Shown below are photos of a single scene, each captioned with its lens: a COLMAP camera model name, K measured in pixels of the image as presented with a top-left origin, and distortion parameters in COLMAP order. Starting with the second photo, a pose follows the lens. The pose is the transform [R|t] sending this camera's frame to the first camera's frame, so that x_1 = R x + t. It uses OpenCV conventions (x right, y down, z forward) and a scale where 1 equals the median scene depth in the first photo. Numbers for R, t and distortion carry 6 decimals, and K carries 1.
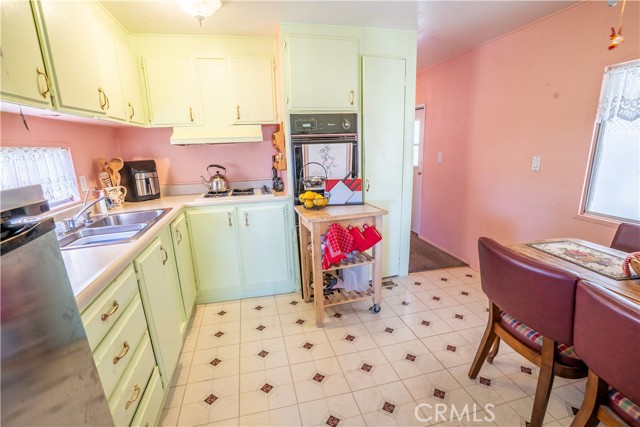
lens RADIAL K [[297.4, 0, 324.6], [0, 297.4, 218.4], [0, 0, 1]] dist [-0.067484, 0.025680]
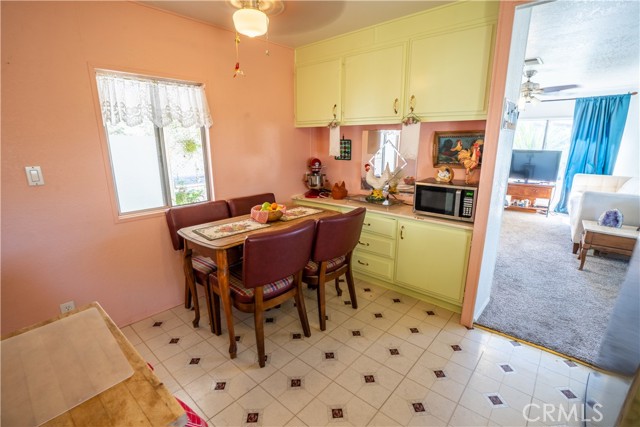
lens RADIAL K [[297.4, 0, 324.6], [0, 297.4, 218.4], [0, 0, 1]] dist [-0.067484, 0.025680]
pose [[-0.568667, -0.186777, 0.801082, -0.408540], [0.209921, 0.908679, 0.360882, -0.299102], [-0.795331, 0.373386, -0.477527, 1.218906]]
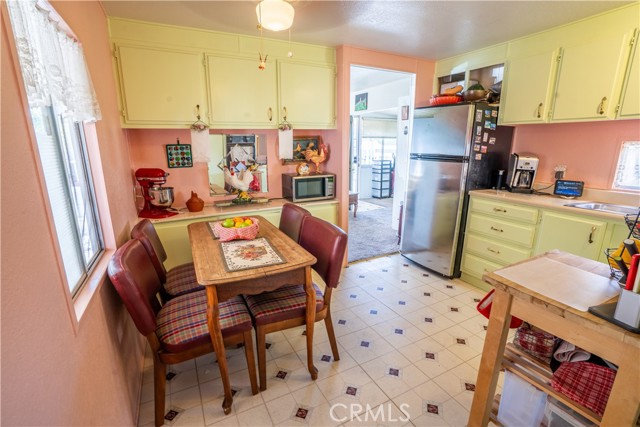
lens RADIAL K [[297.4, 0, 324.6], [0, 297.4, 218.4], [0, 0, 1]] dist [-0.067484, 0.025680]
pose [[-0.973701, 0.081080, -0.212913, 0.811644], [-0.028707, 0.883420, 0.467702, -0.480280], [0.226012, 0.461514, -0.857860, 1.841140]]
